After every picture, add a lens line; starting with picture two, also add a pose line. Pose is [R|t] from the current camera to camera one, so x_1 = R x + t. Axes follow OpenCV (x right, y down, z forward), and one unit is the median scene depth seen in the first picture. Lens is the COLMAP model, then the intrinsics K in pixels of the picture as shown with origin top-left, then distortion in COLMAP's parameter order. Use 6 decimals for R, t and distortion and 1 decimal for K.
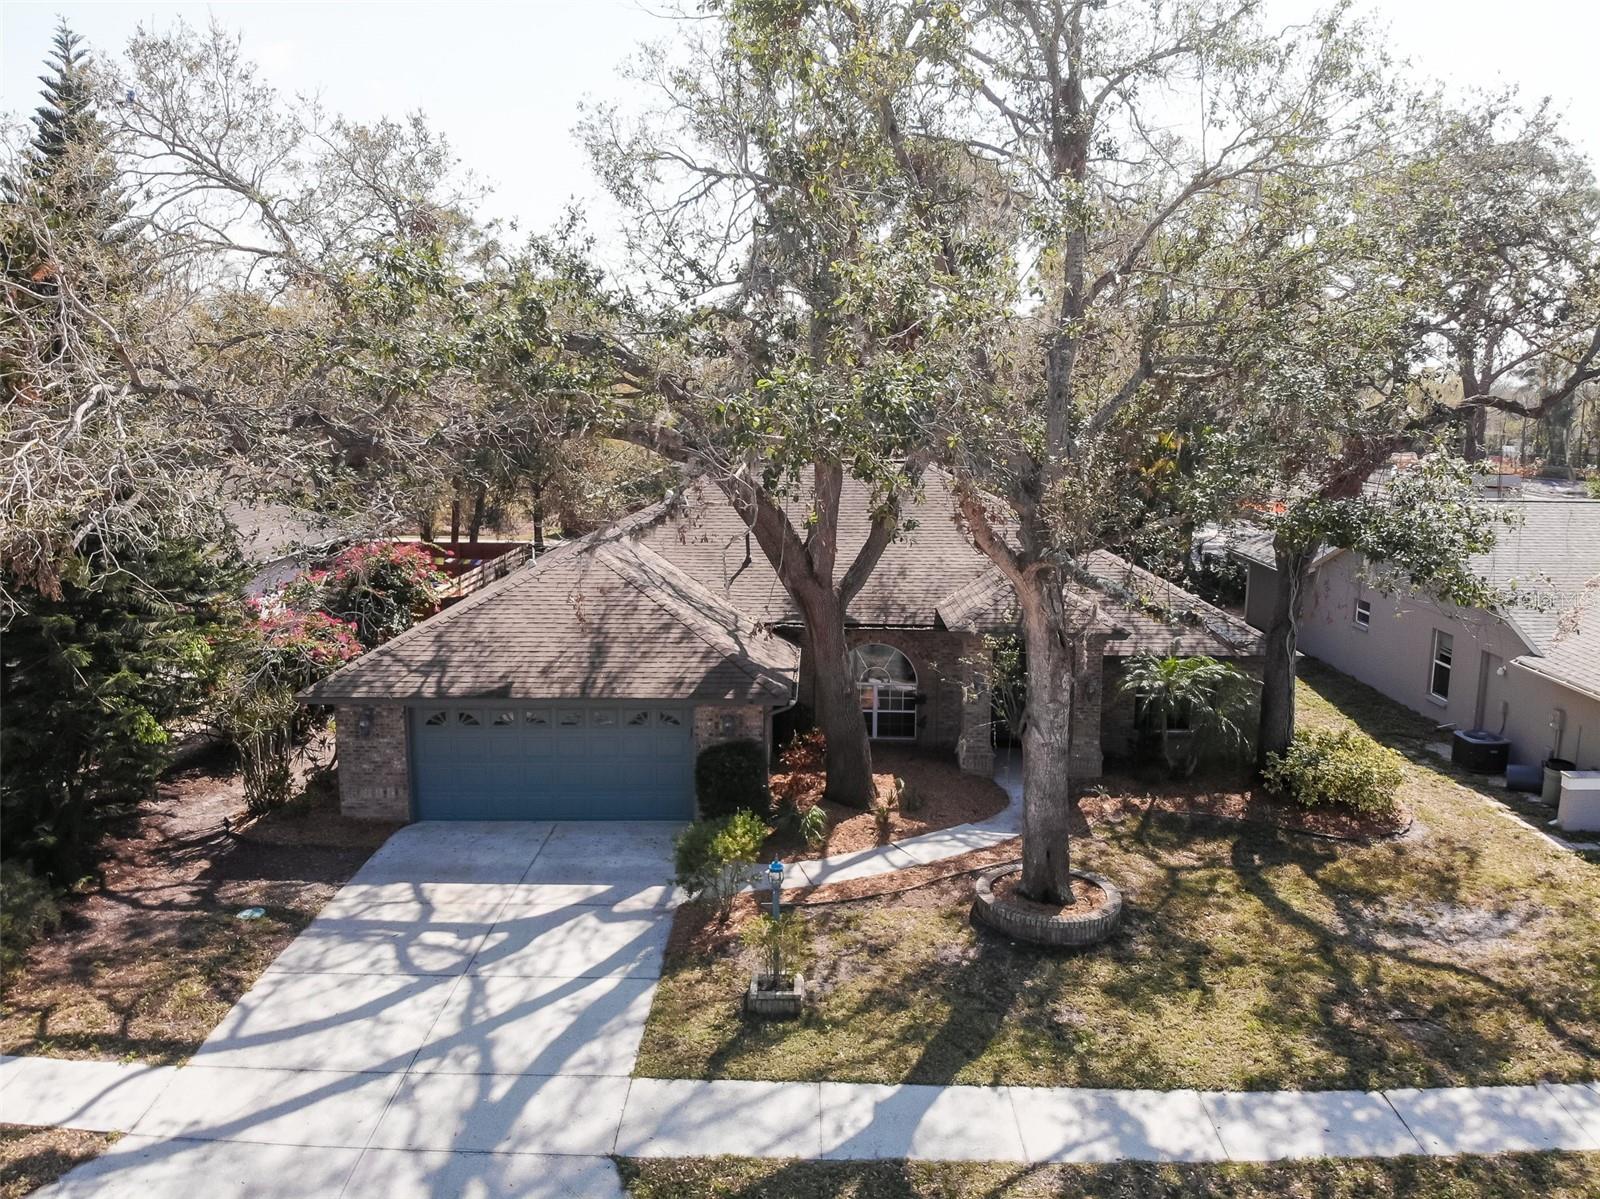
lens RADIAL K [[1170.9, 0, 801.6], [0, 1170.9, 592.3], [0, 0, 1]] dist [0.060473, -0.168869]
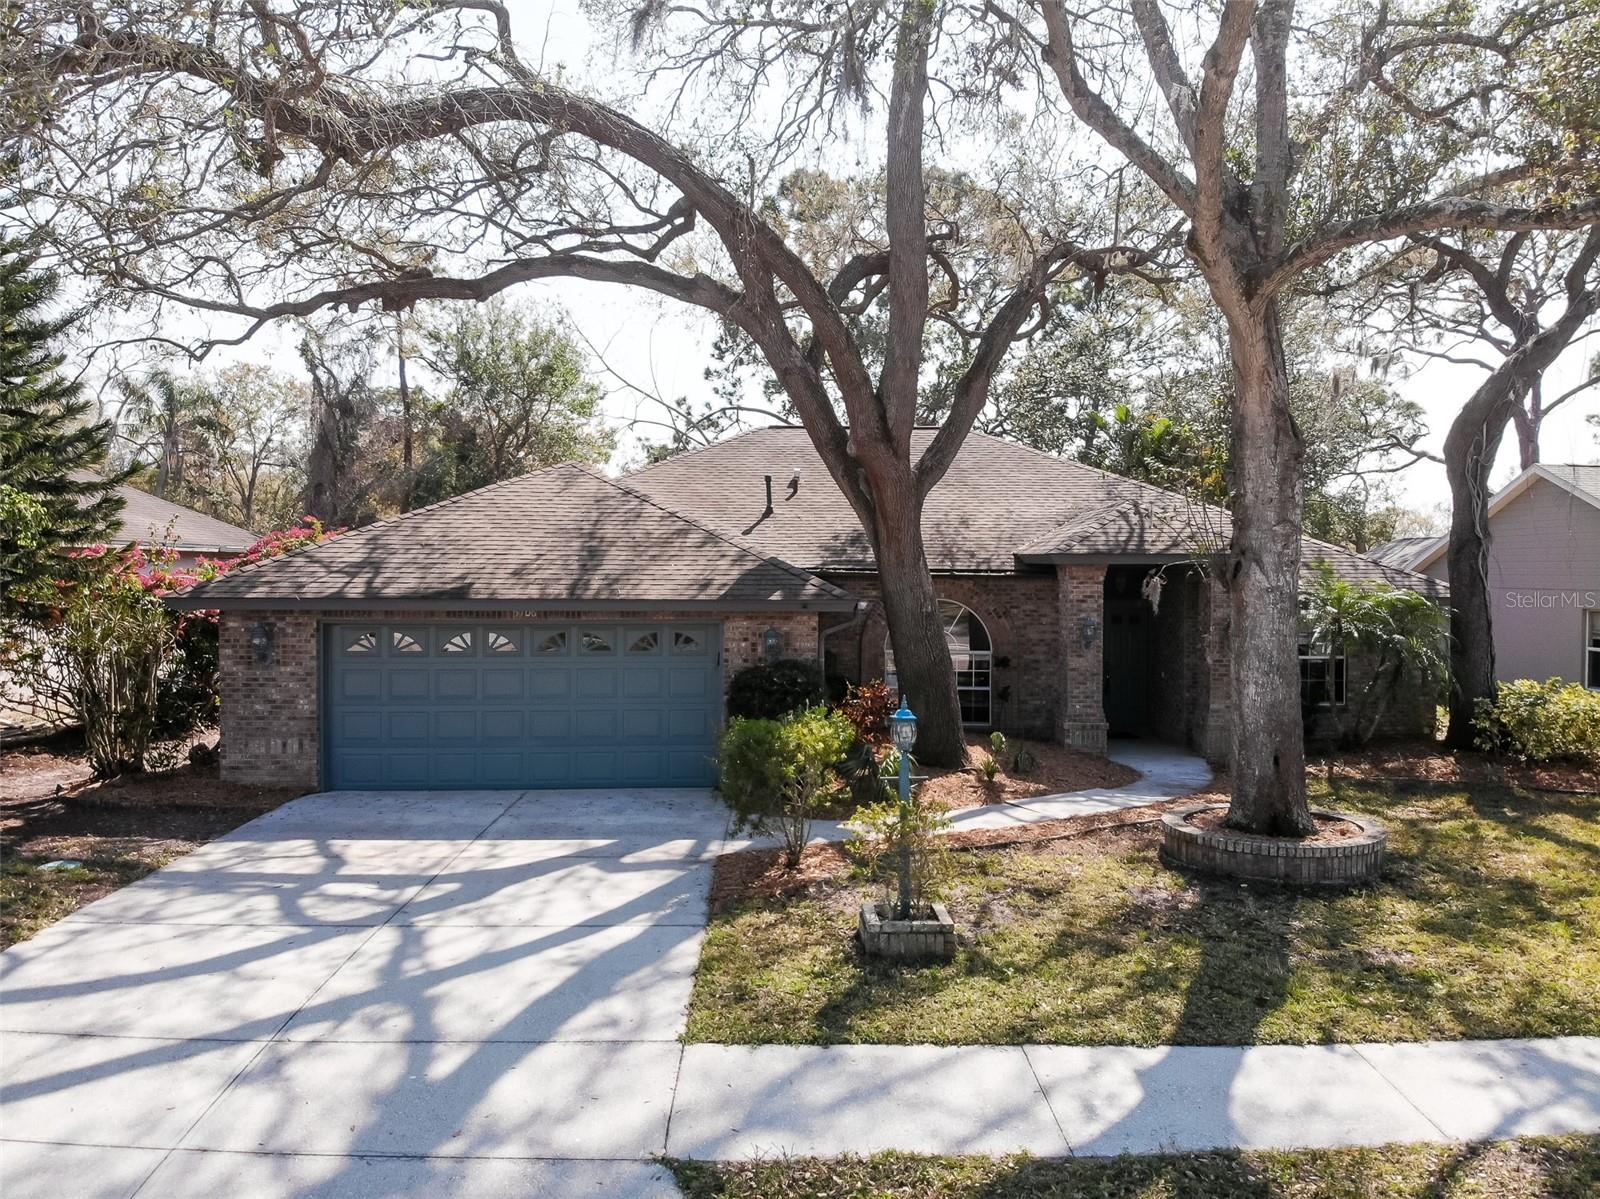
lens RADIAL K [[1170.9, 0, 801.6], [0, 1170.9, 592.3], [0, 0, 1]] dist [0.060473, -0.168869]
pose [[0.999070, 0.000022, 0.043113, -0.093134], [0.006360, 0.988981, -0.147903, 0.232577], [-0.042641, 0.148040, 0.988062, 0.342248]]
